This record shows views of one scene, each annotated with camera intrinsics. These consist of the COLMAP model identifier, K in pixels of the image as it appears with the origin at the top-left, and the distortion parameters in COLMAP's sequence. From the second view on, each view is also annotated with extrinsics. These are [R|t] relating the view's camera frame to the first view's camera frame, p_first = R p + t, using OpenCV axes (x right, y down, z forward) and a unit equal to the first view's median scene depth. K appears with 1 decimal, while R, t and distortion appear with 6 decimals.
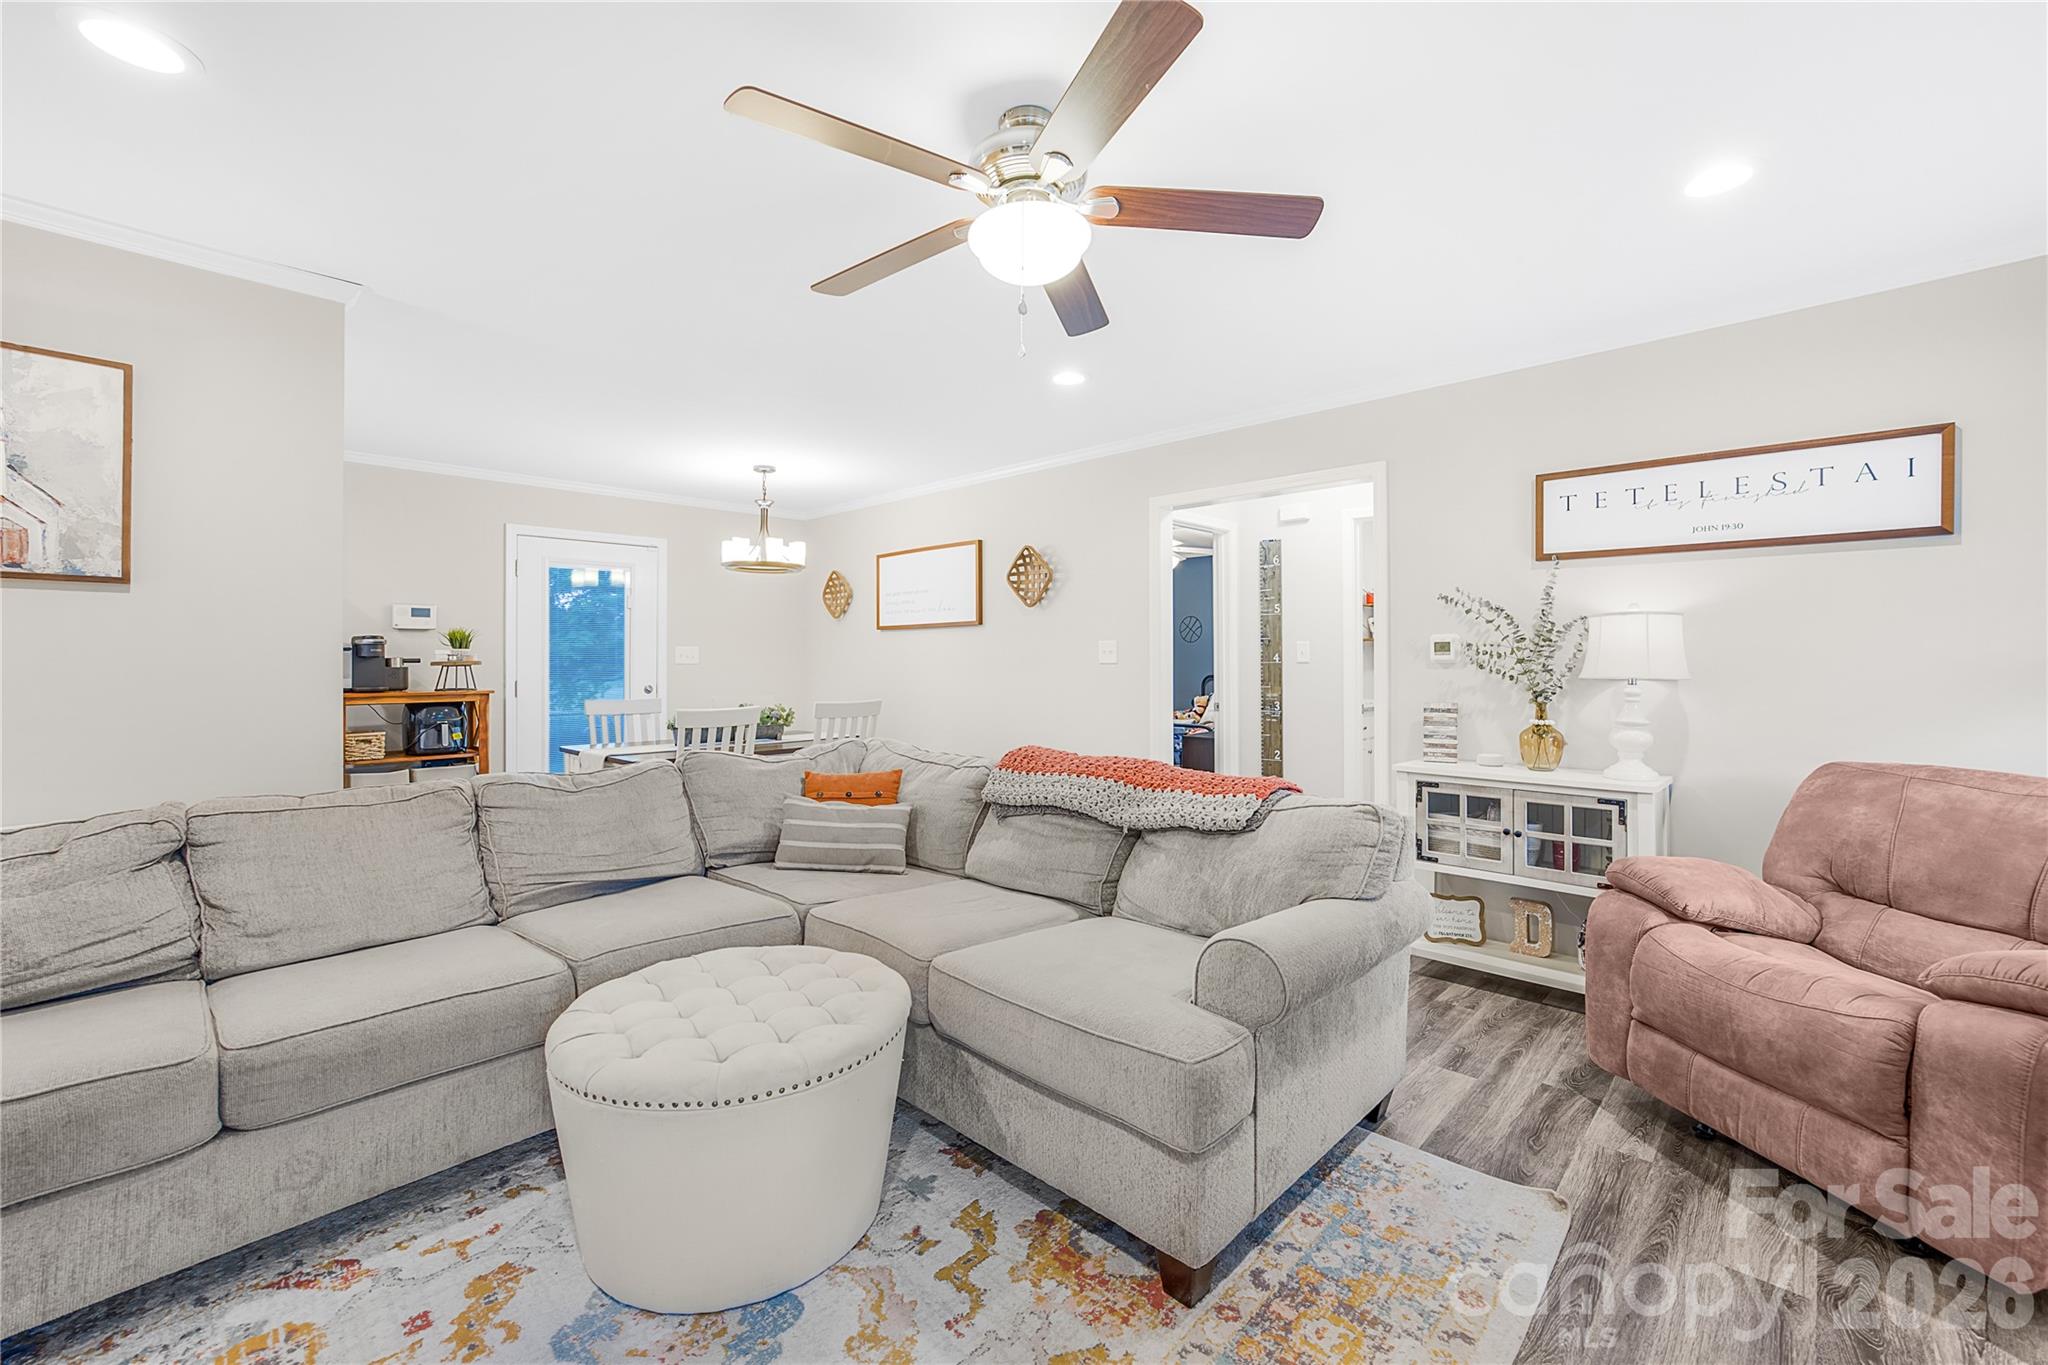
lens RADIAL K [[852.3, 0, 1039.2], [0, 852.3, 652.5], [0, 0, 1]] dist [-0.029984, 0.014034]
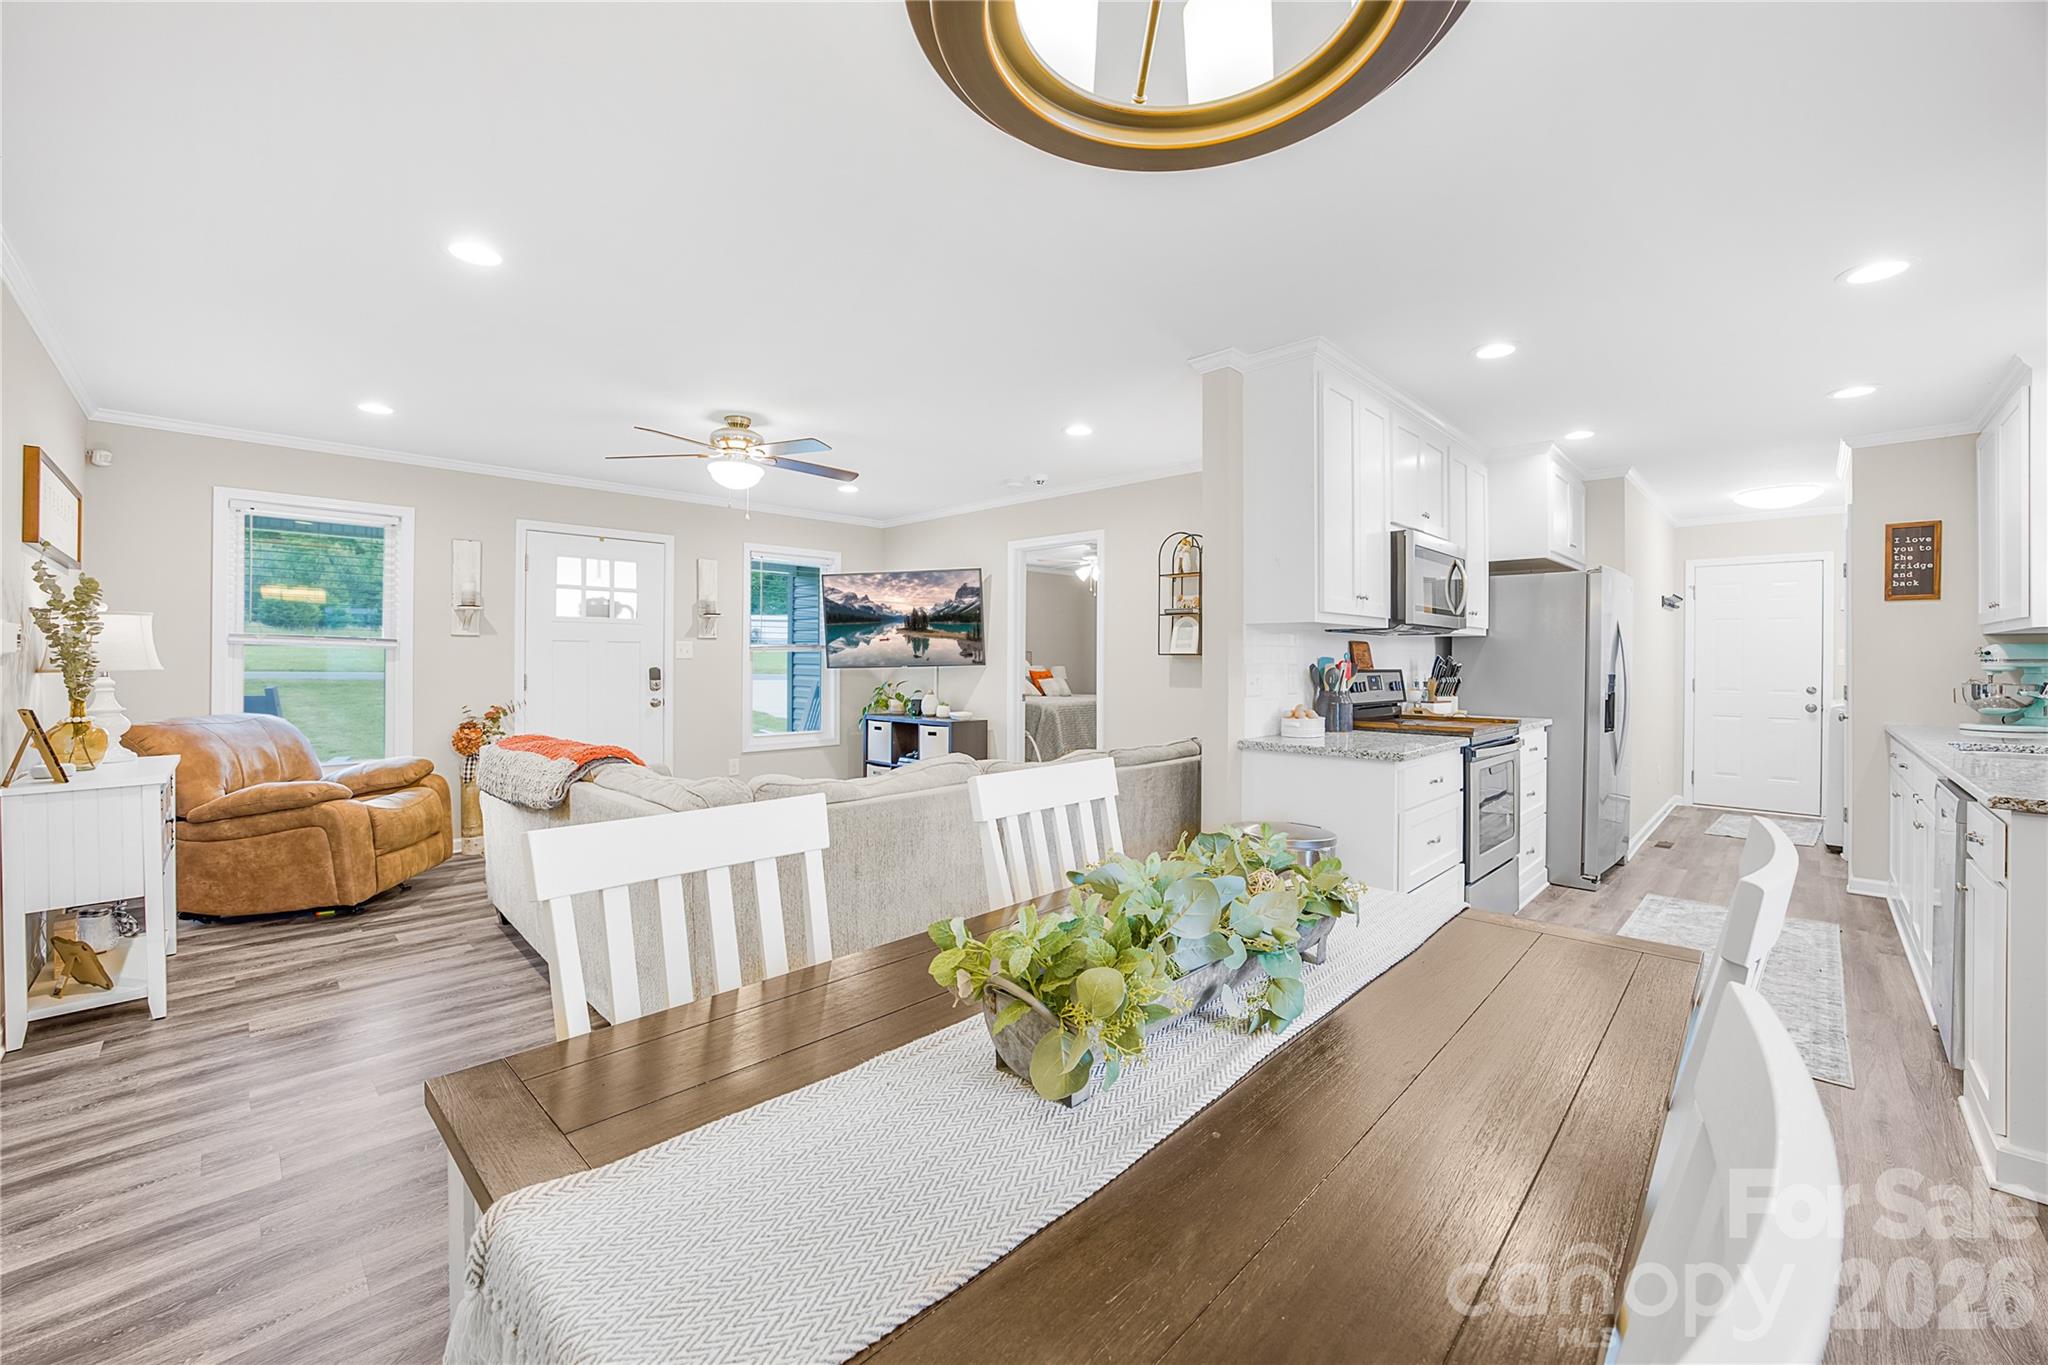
lens RADIAL K [[819.7, 0, 1036.6], [0, 819.7, 654.6], [0, 0, 1]] dist [-0.048480, 0.012206]
pose [[-0.999945, -0.001541, 0.010394, -0.328364], [-0.001653, 0.999940, -0.010789, 0.011143], [-0.010377, -0.010806, -0.999888, 1.245406]]
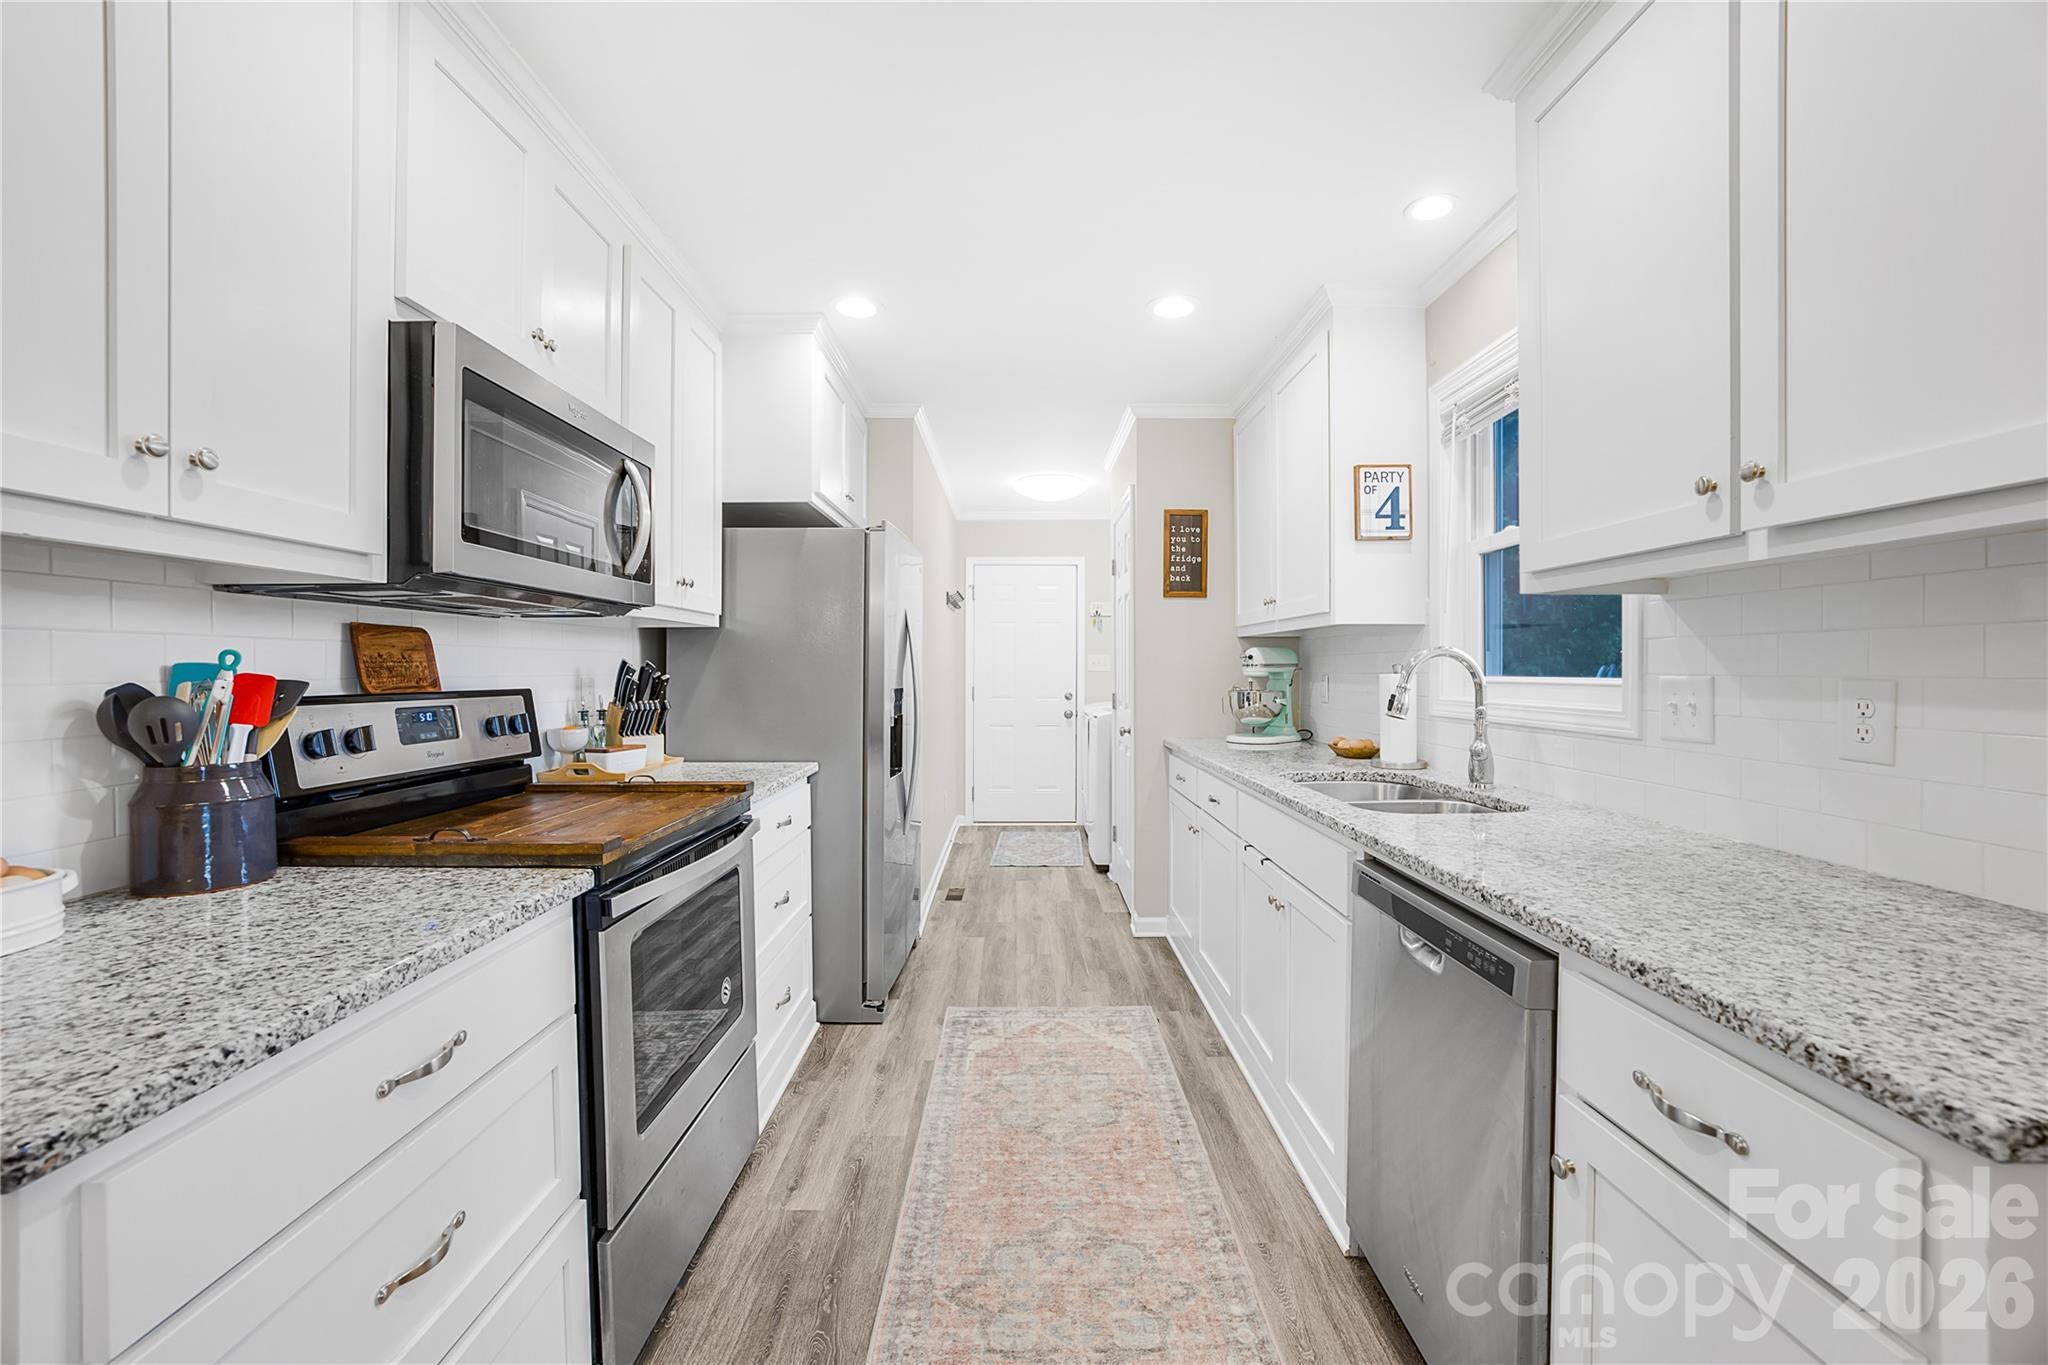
lens RADIAL K [[816.1, 0, 990.1], [0, 816.1, 688.5], [0, 0, 1]] dist [-0.007726, 0.000362]
pose [[-0.747493, 0.021960, -0.663907, -0.615174], [0.008730, 0.999692, 0.023238, 0.008850], [0.664213, 0.011575, -0.747454, 0.833685]]
